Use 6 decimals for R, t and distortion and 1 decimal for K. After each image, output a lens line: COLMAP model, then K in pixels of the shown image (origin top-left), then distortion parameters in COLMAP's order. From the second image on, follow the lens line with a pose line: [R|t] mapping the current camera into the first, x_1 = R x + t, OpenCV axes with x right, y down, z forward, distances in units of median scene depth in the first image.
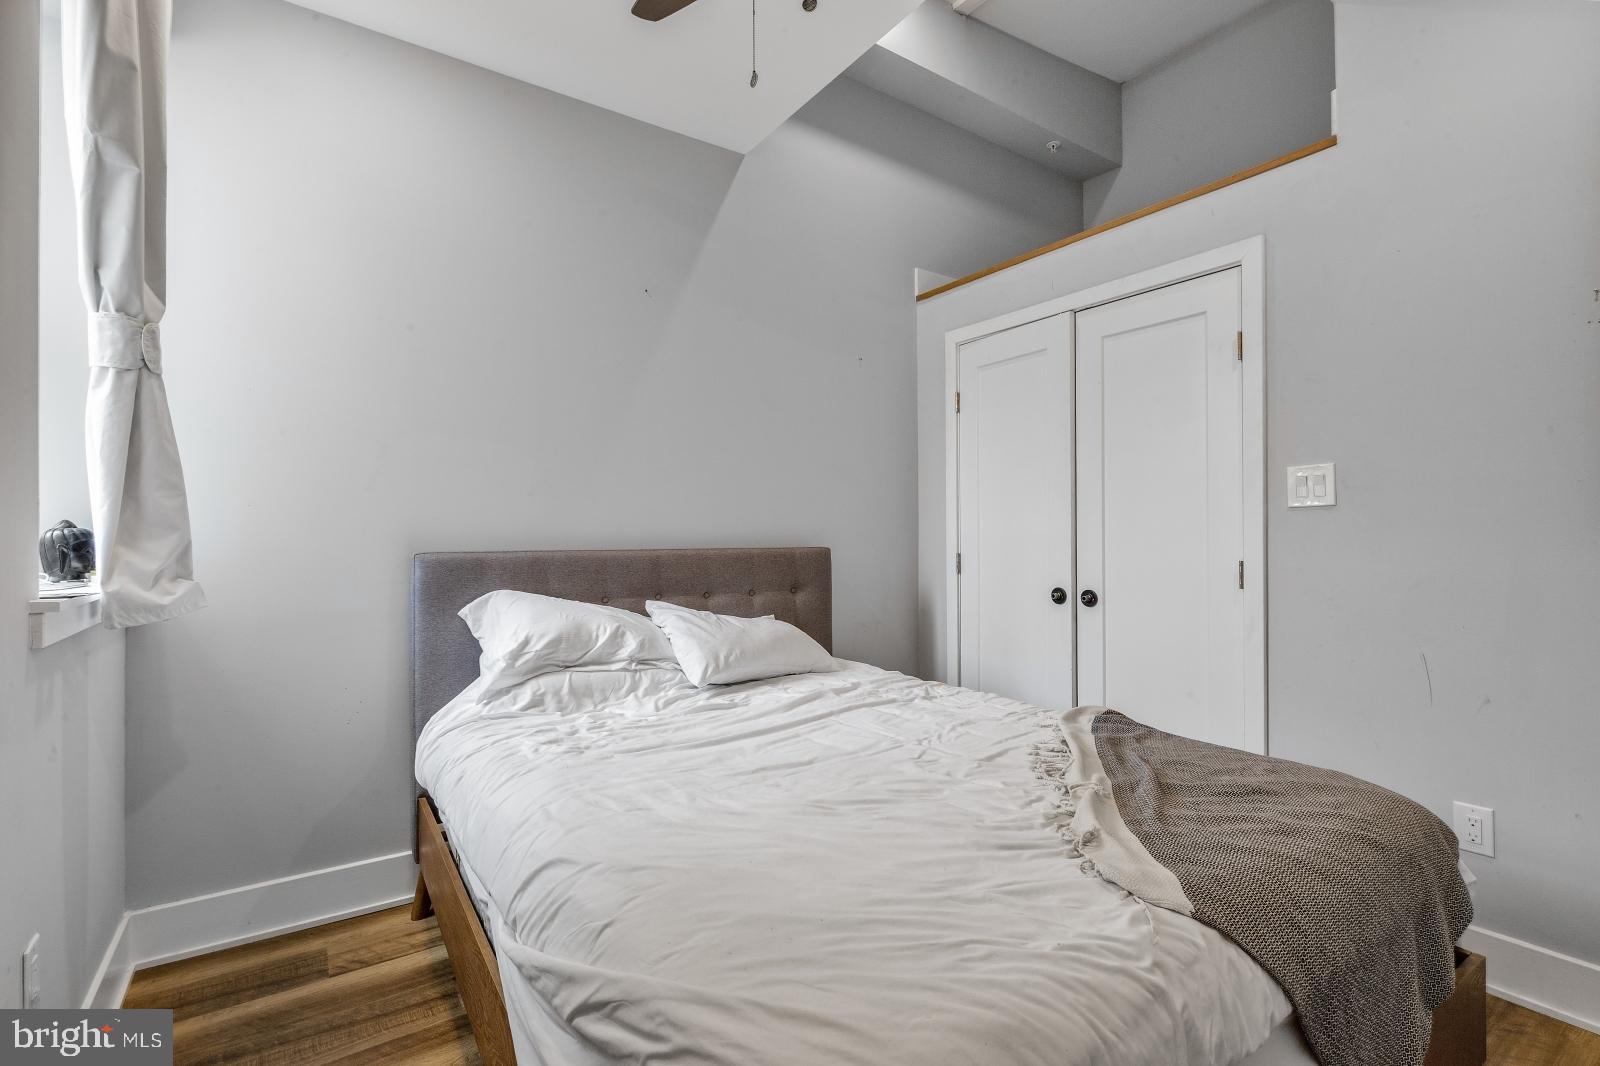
lens RADIAL K [[725.1, 0, 799.7], [0, 725.1, 525.1], [0, 0, 1]] dist [0.000187, -0.000325]
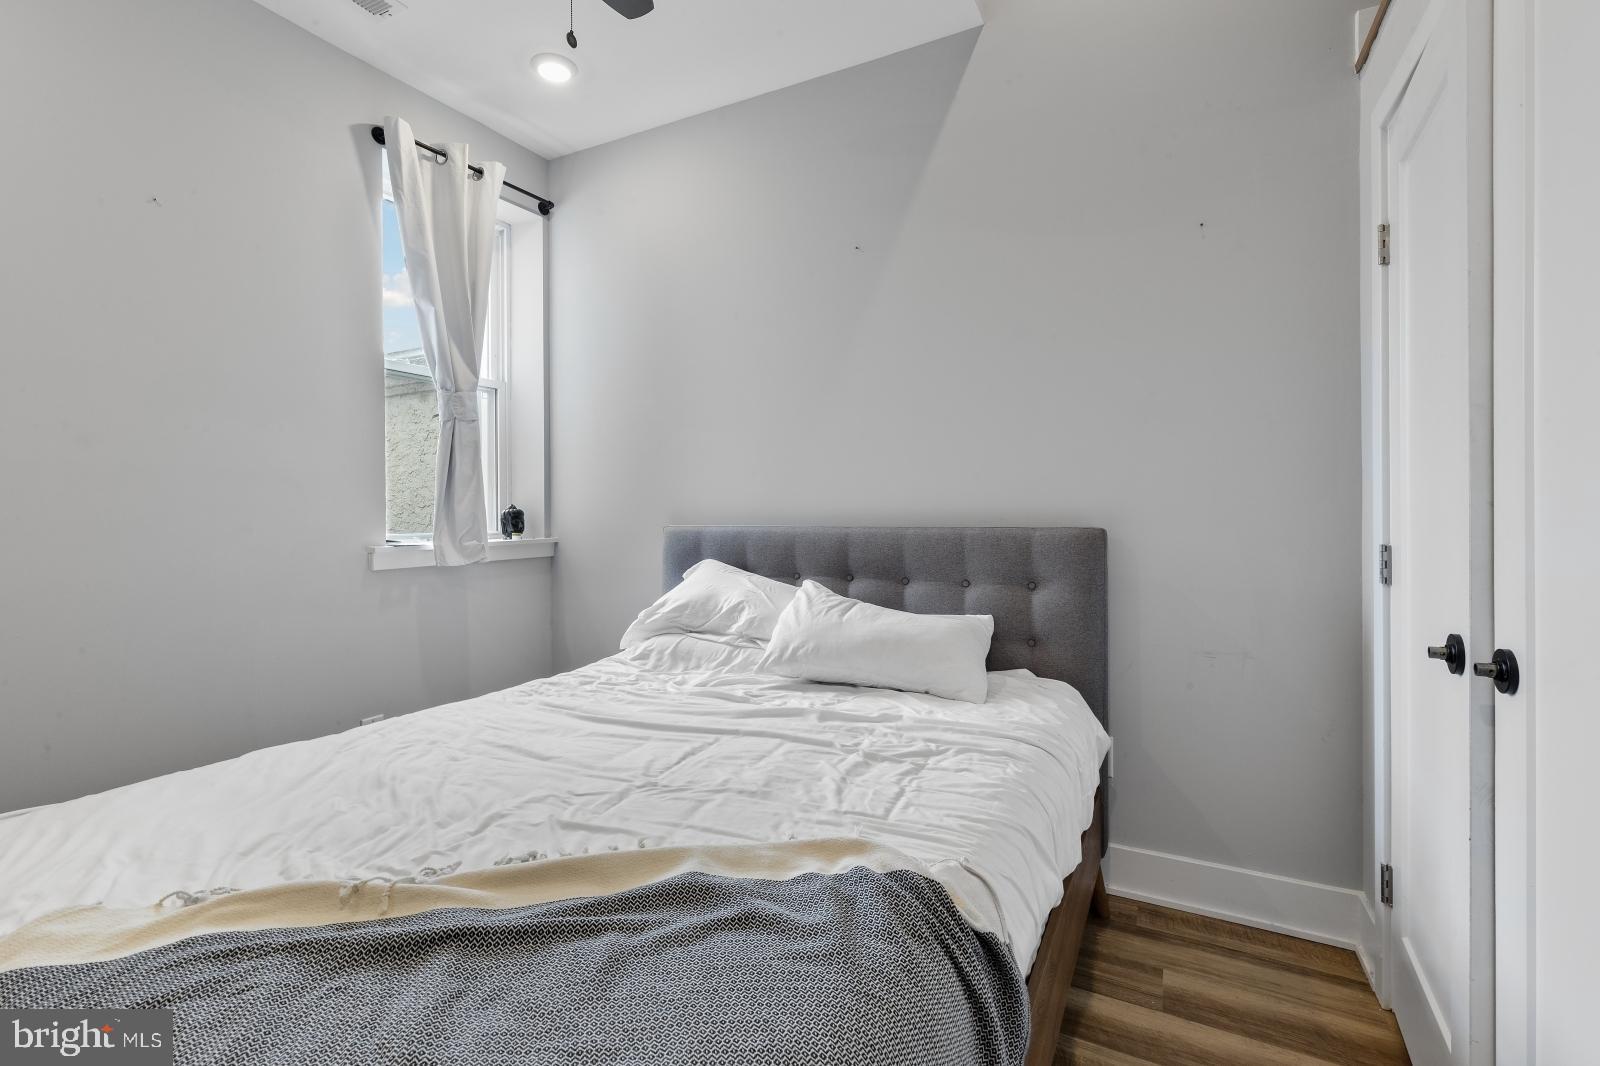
lens RADIAL K [[720.2, 0, 801.1], [0, 720.2, 513.7], [0, 0, 1]] dist [-0.000887, -0.000029]
pose [[0.480231, 0.000715, -0.877142, 0.698701], [0.016246, 0.999821, 0.009710, 0.008722], [0.876992, -0.018913, 0.480133, 0.609989]]
